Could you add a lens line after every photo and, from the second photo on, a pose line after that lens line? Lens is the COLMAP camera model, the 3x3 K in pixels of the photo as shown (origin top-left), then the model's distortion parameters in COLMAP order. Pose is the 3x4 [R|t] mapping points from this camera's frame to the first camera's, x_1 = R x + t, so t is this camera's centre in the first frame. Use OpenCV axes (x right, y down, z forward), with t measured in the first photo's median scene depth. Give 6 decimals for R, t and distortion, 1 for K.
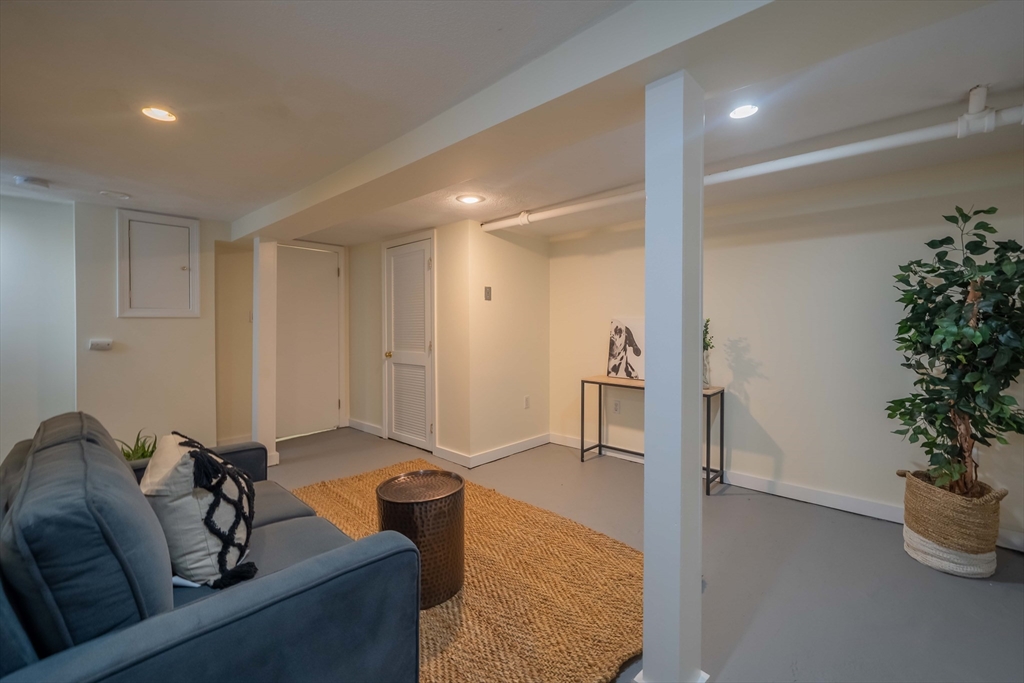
lens RADIAL K [[430.8, 0, 512.0], [0, 430.8, 341.5], [0, 0, 1]] dist [-0.000295, -0.000042]
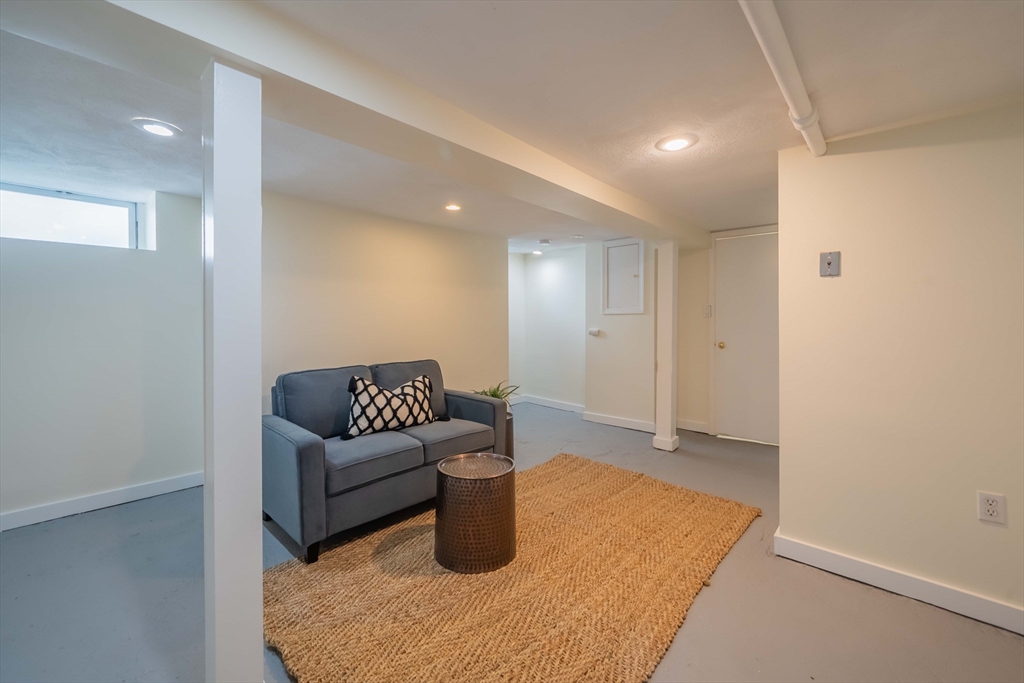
lens RADIAL K [[417.9, 0, 510.6], [0, 417.9, 321.1], [0, 0, 1]] dist [-0.000274, 0.000051]
pose [[0.009085, 0.008164, -0.999925, 0.537337], [-0.037479, 0.999267, 0.007818, -0.030873], [0.999256, 0.037406, 0.009384, 0.658271]]
